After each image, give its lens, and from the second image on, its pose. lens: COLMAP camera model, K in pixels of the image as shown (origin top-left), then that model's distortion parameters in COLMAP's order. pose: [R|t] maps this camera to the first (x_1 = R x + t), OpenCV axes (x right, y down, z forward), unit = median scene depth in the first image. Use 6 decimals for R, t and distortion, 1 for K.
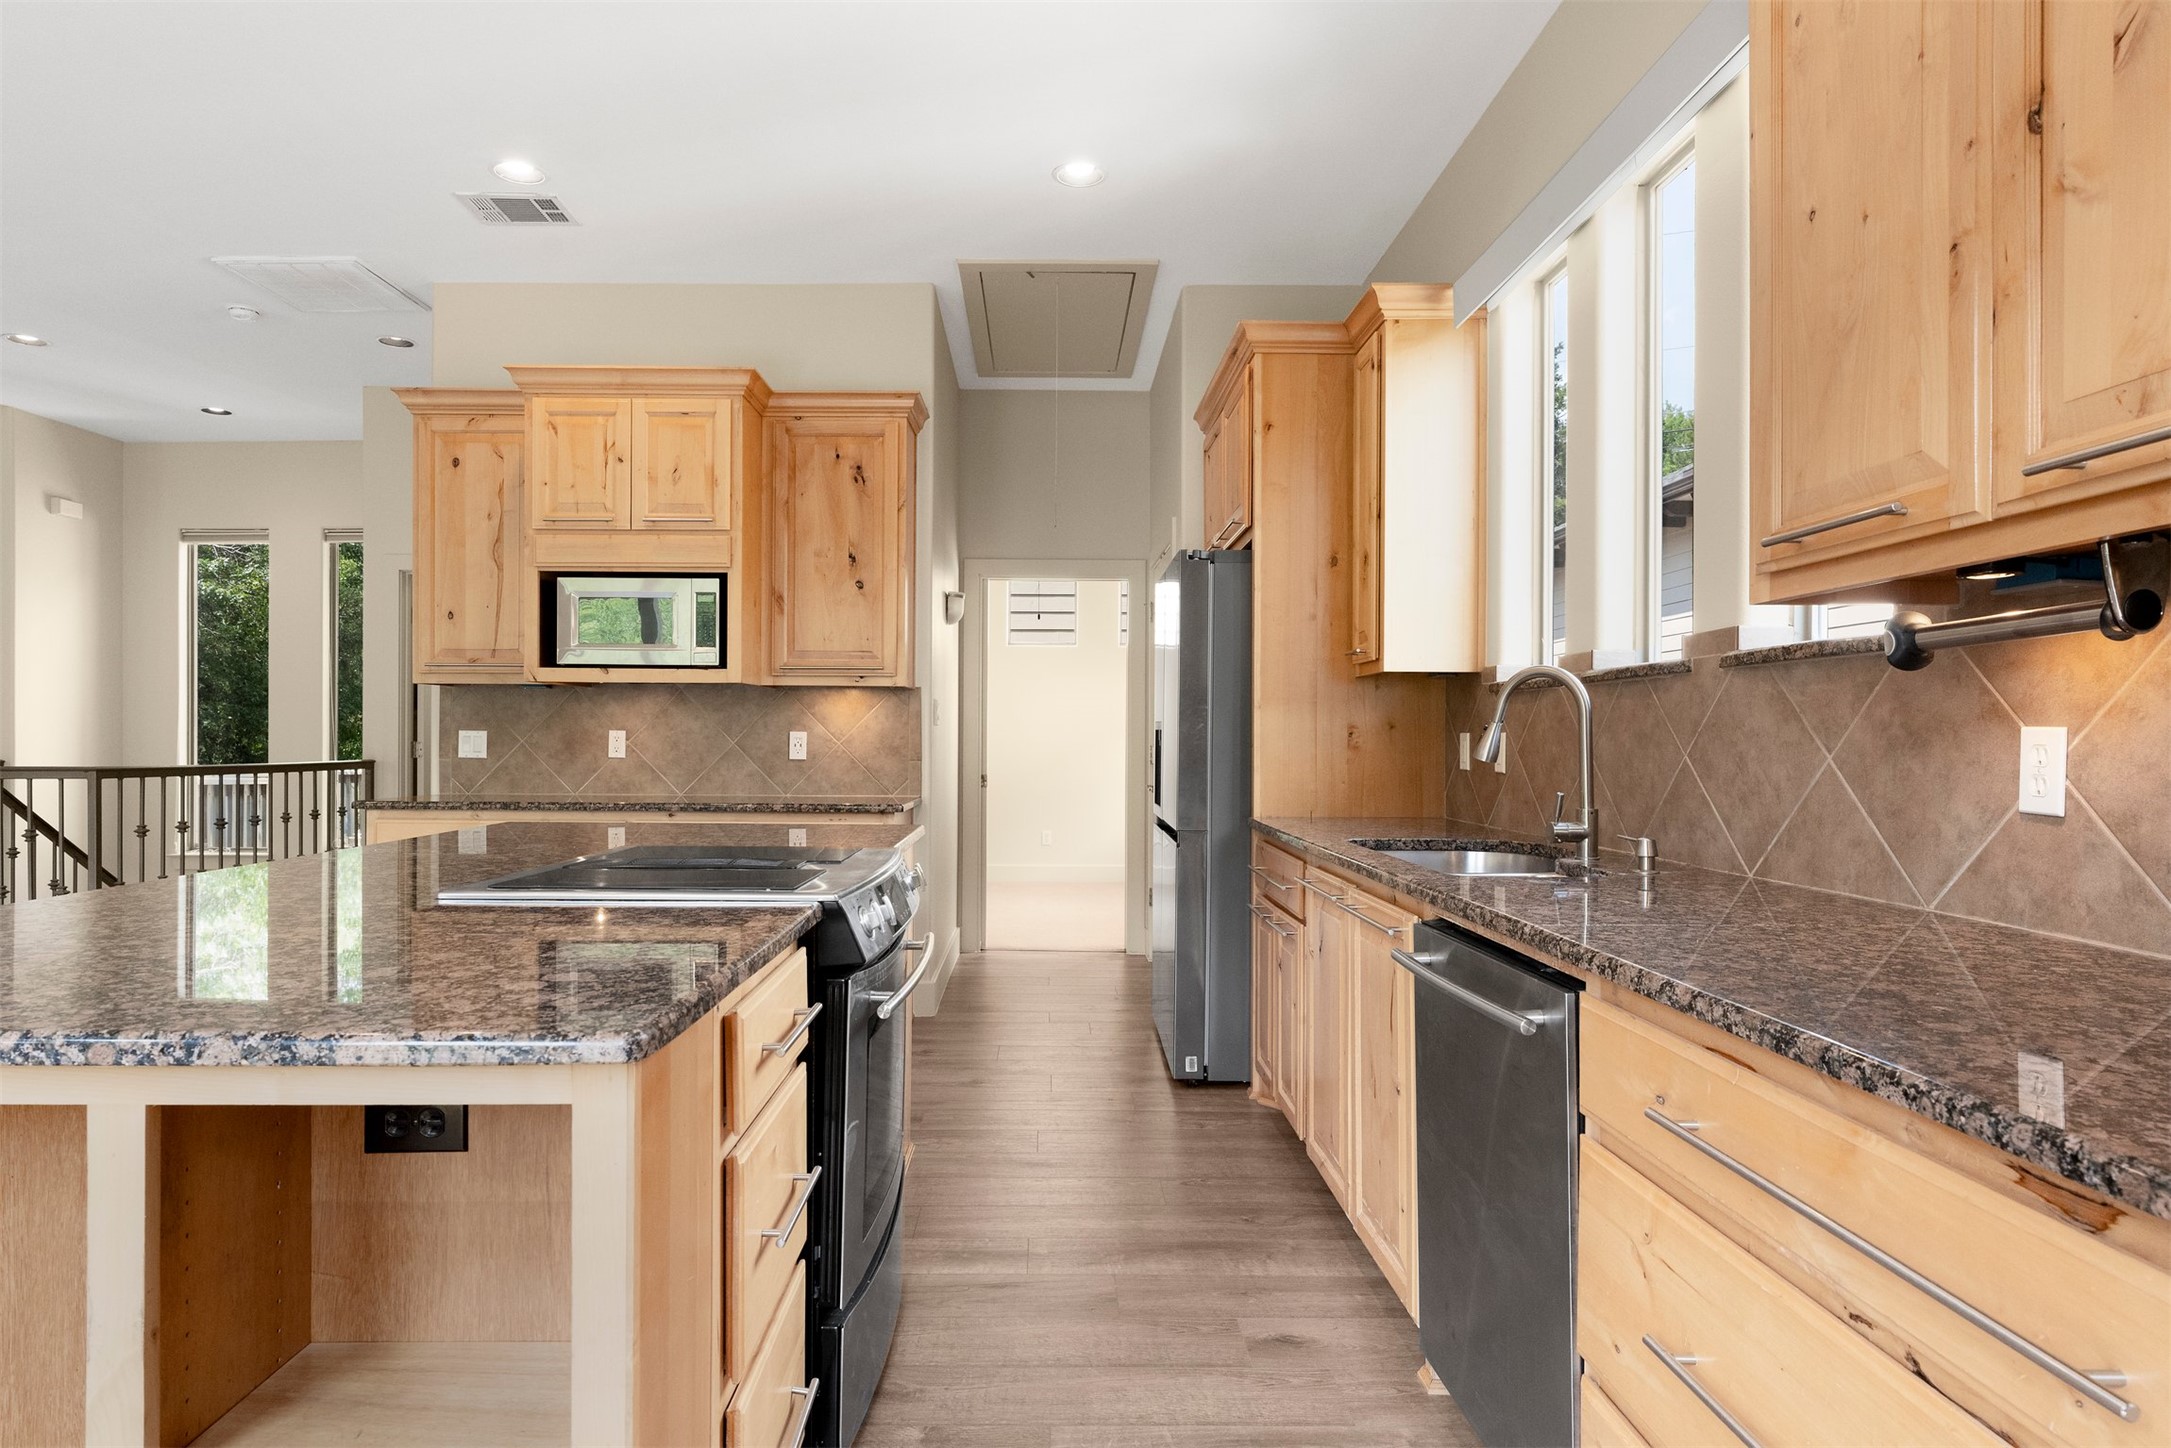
lens RADIAL K [[1189.6, 0, 1048.1], [0, 1189.6, 740.1], [0, 0, 1]] dist [-0.003661, 0.000827]
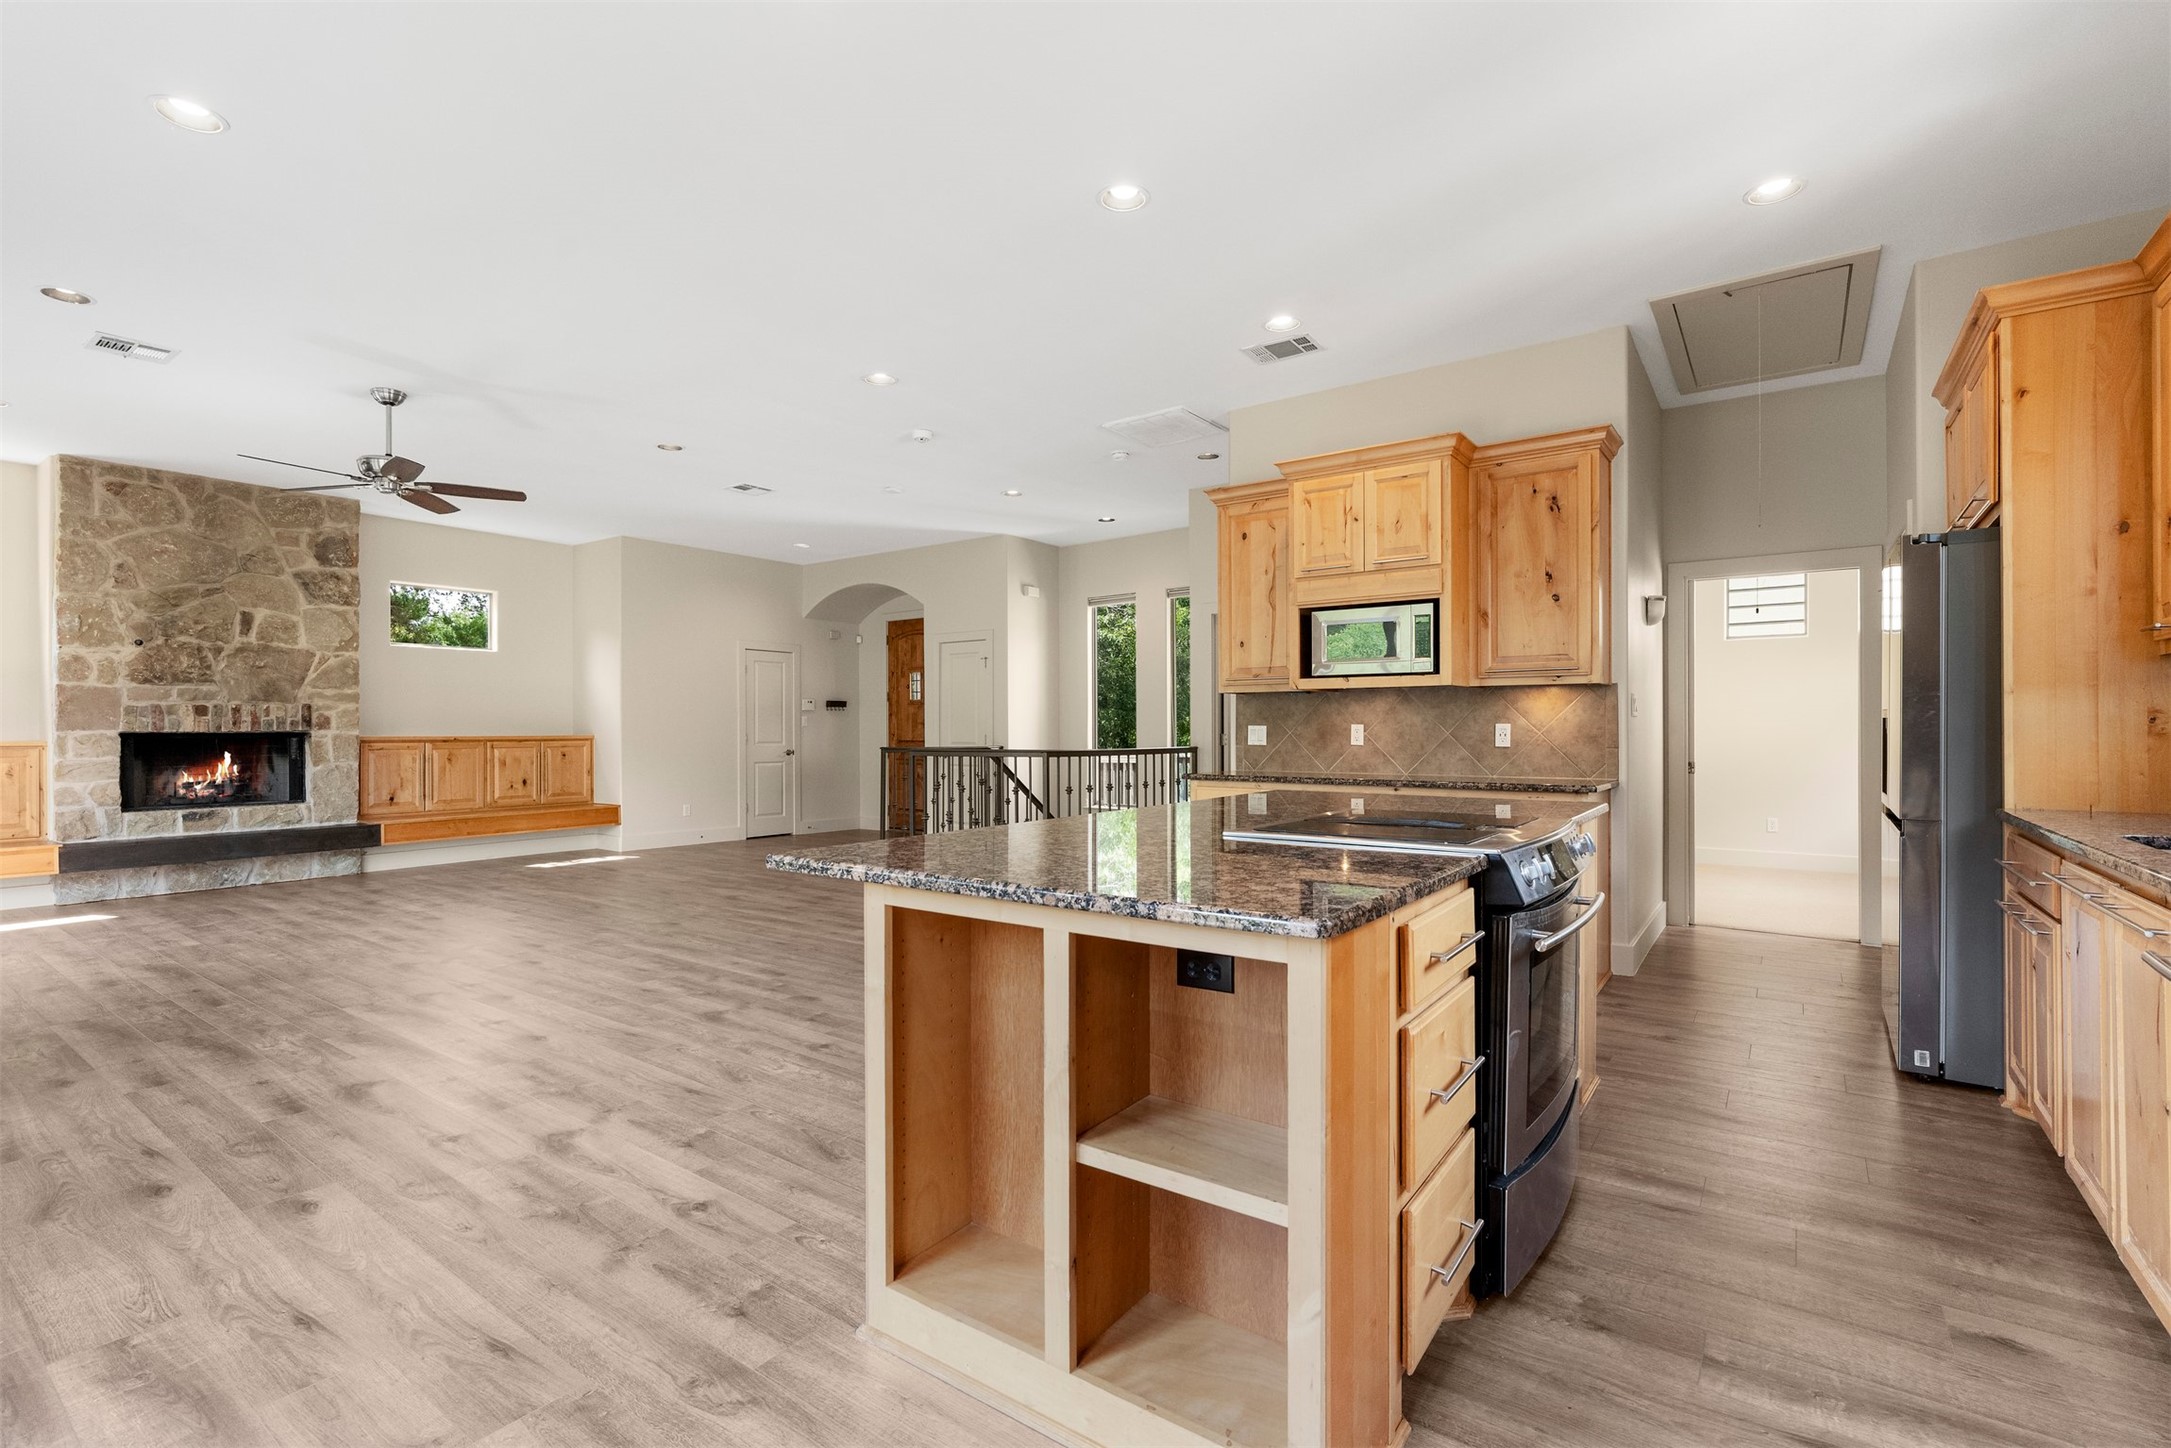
lens RADIAL K [[981.0, 0, 1085.5], [0, 981.0, 724.0], [0, 0, 1]] dist [-0.000503, -0.000048]
pose [[0.804405, -0.010696, -0.593985, 0.043936], [0.005543, 0.999930, -0.010499, 0.001349], [0.594055, 0.005153, 0.804408, -0.054947]]
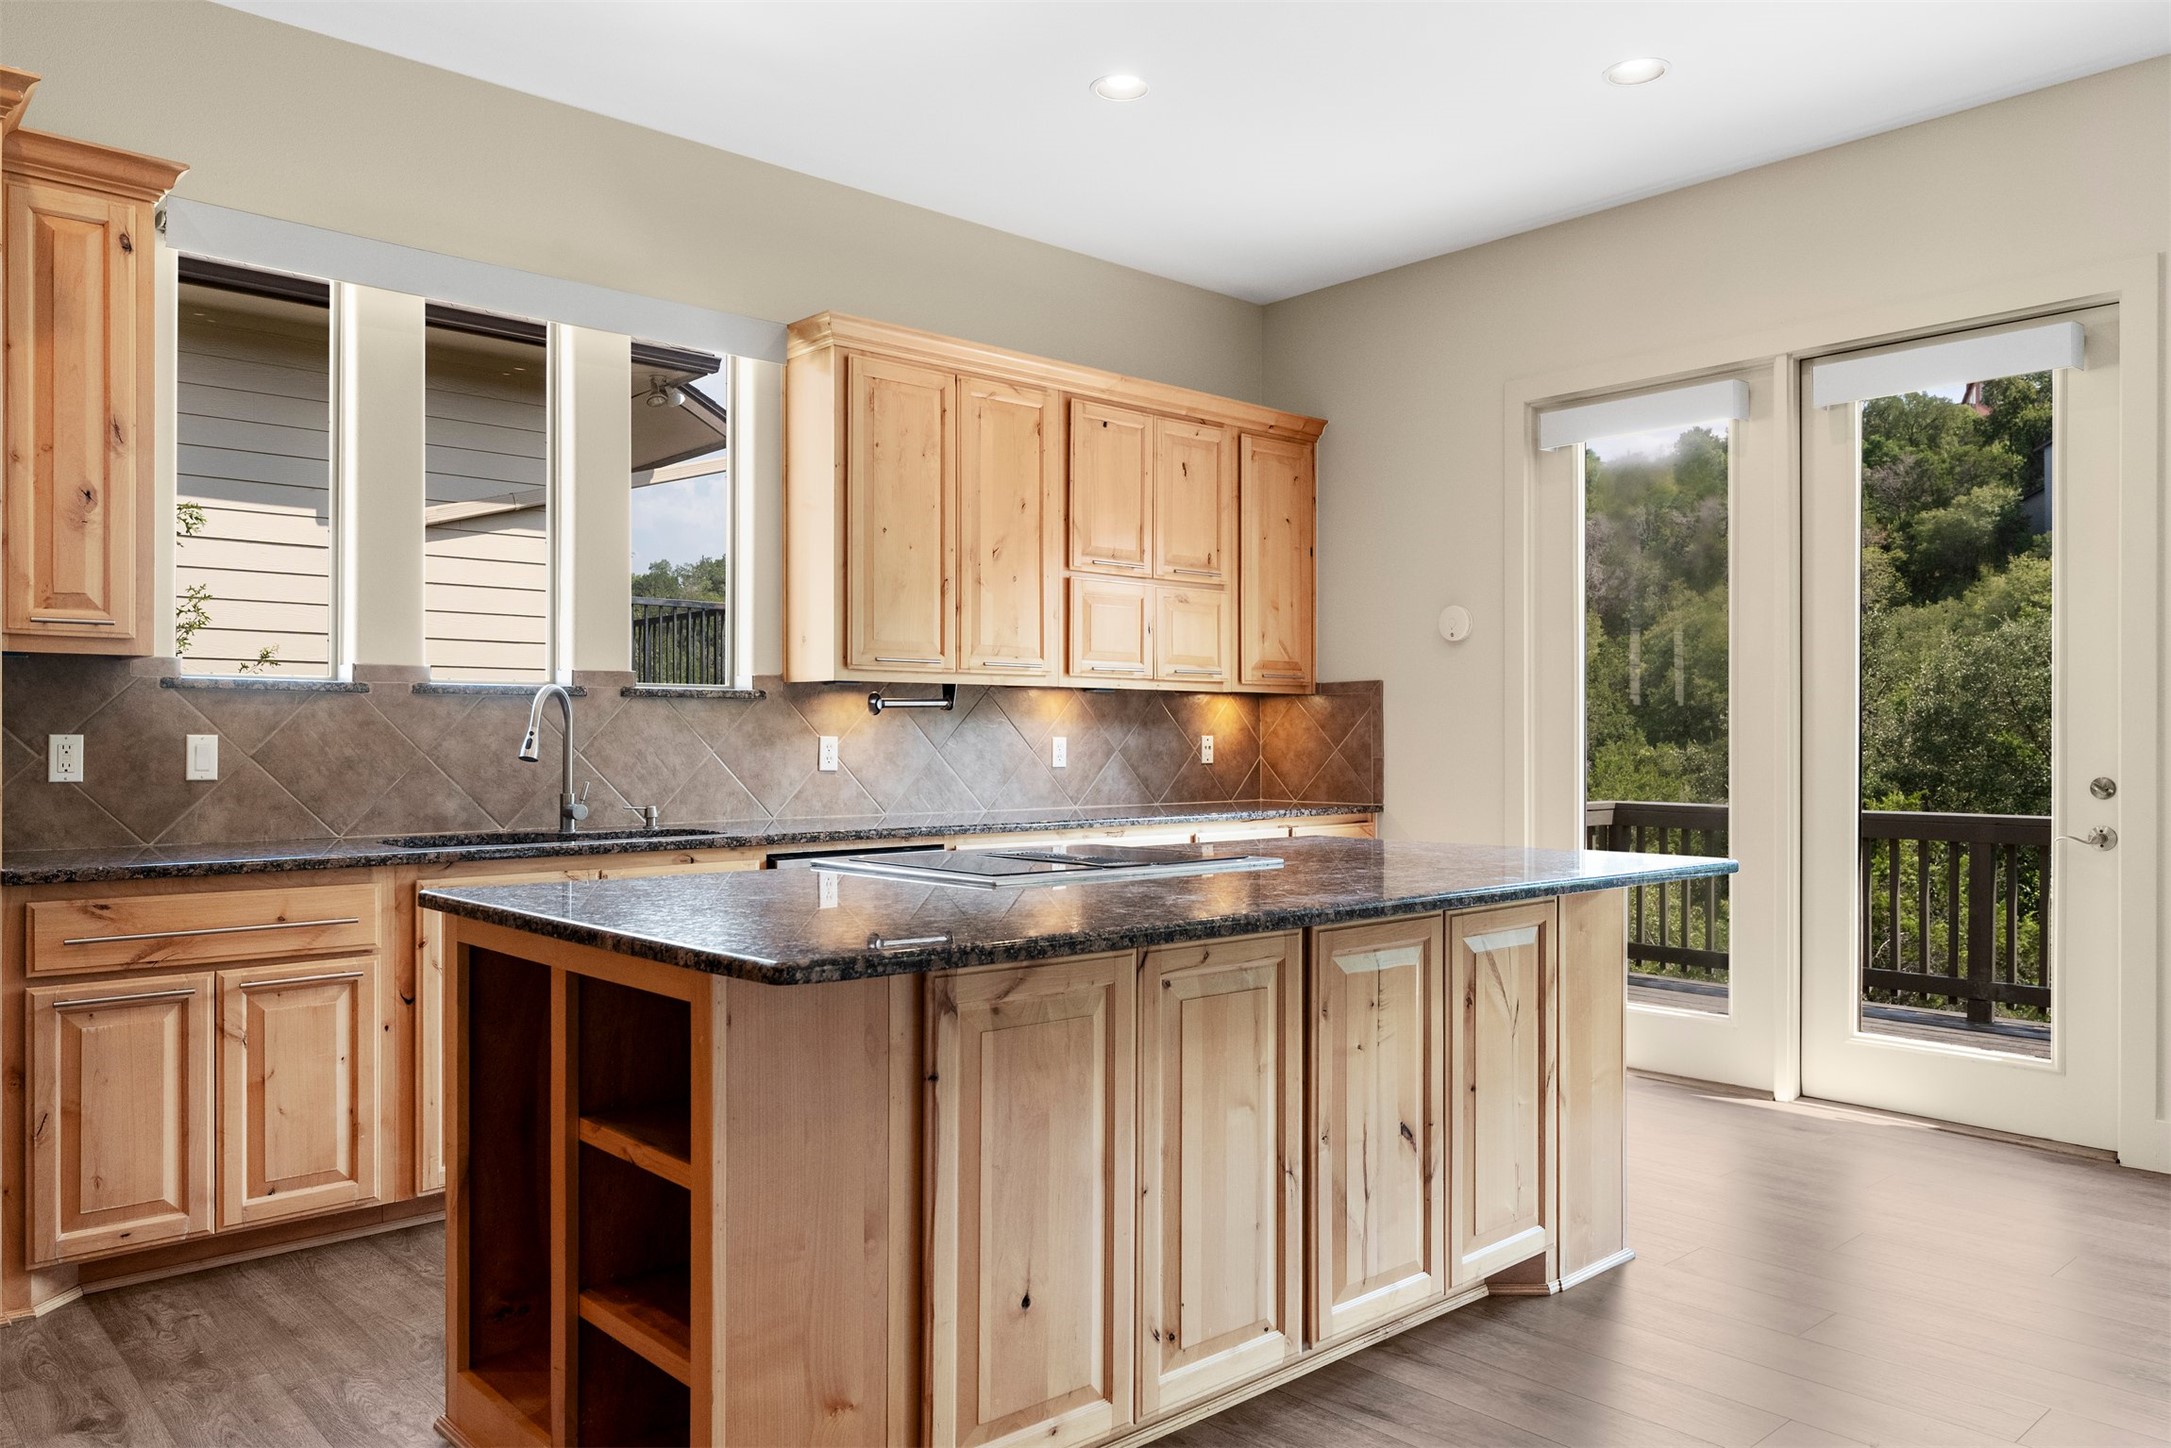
lens RADIAL K [[1508.0, 0, 1085.5], [0, 1508.0, 724.0], [0, 0, 1]] dist [0.006987, 0.001441]
pose [[-0.662147, 0.000997, 0.749373, -0.867090], [-0.003085, 0.999987, -0.004056, -0.011593], [-0.749367, -0.004997, -0.662136, 1.206521]]
